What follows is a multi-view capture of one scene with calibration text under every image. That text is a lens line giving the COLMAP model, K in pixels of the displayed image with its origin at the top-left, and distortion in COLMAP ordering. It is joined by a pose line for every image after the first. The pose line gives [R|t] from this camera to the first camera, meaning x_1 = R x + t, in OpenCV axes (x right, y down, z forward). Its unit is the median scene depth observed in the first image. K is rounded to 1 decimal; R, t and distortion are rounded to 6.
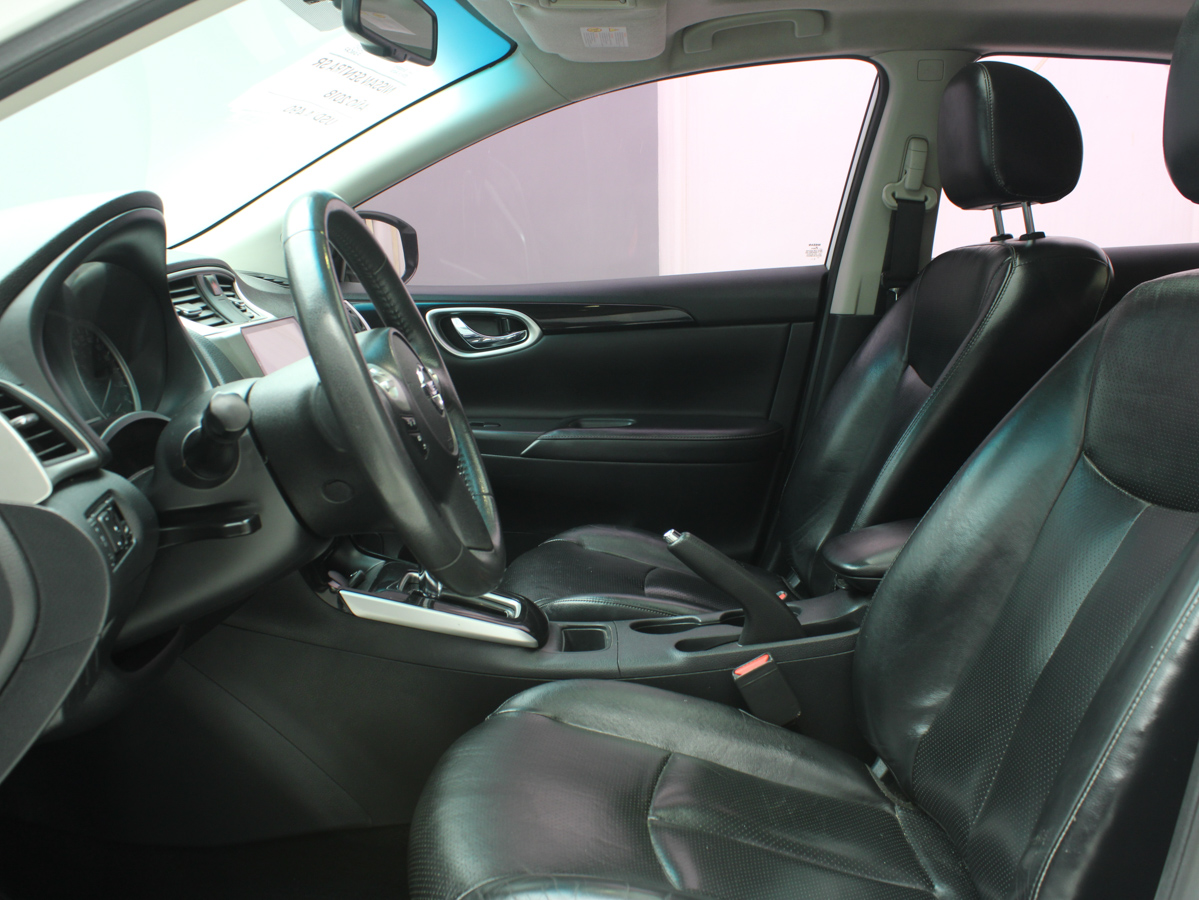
lens RADIAL K [[1202.1, 0, 601.9], [0, 1202.1, 443.1], [0, 0, 1]] dist [-0.090742, 0.000000]
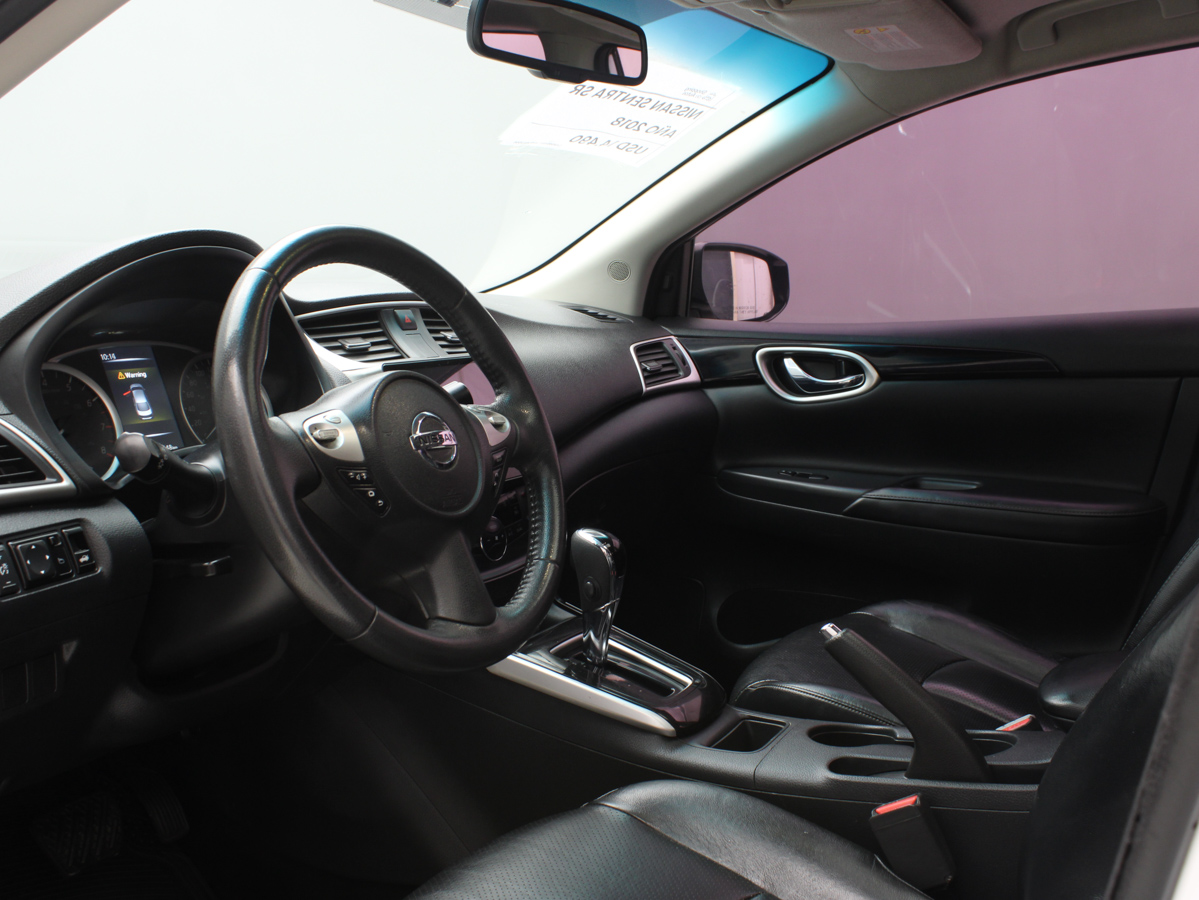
lens RADIAL K [[1202.1, 0, 599.0], [0, 1202.1, 452.2], [0, 0, 1]] dist [-0.090742, 0.000000]
pose [[0.875006, 0.066073, -0.479582, 0.200376], [-0.074850, 0.997194, 0.000821, -0.022510], [0.478291, 0.035179, 0.877497, 0.126855]]
